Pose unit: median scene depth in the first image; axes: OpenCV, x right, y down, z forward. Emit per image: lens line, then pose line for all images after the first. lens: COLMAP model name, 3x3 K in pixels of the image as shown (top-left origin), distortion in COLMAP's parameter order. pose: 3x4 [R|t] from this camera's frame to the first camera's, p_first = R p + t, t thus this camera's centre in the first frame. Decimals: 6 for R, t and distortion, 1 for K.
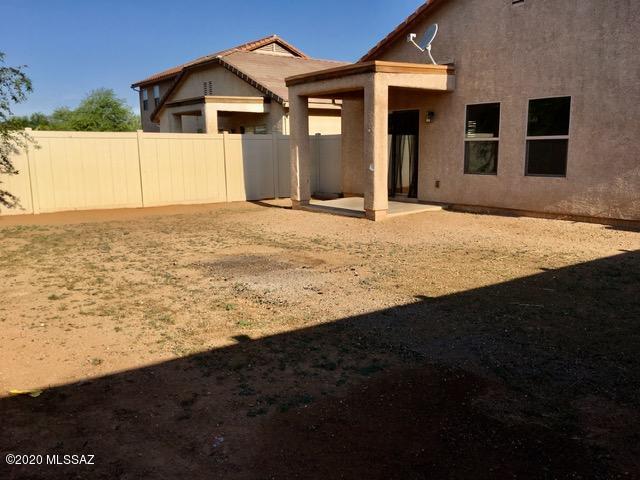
lens RADIAL K [[540.9, 0, 322.1], [0, 540.9, 237.1], [0, 0, 1]] dist [0.073369, -0.096967]
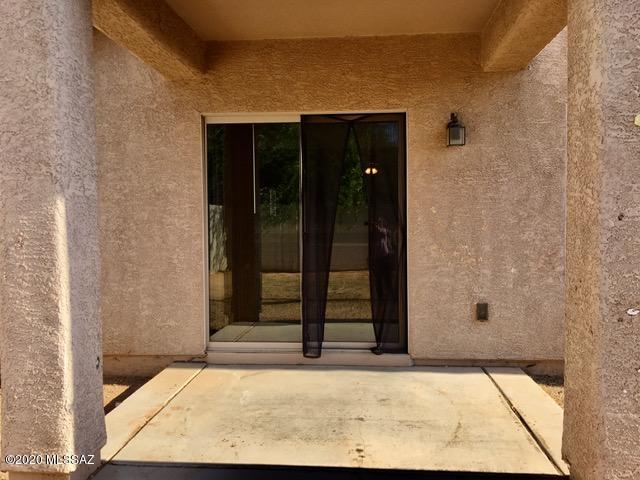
lens RADIAL K [[540.9, 0, 320.5], [0, 540.9, 239.6], [0, 0, 1]] dist [0.073369, -0.096967]
pose [[0.655025, -0.016974, 0.755417, -0.130668], [0.120975, 0.989207, -0.082671, -0.123354], [-0.745860, 0.145538, 0.650008, 0.800049]]
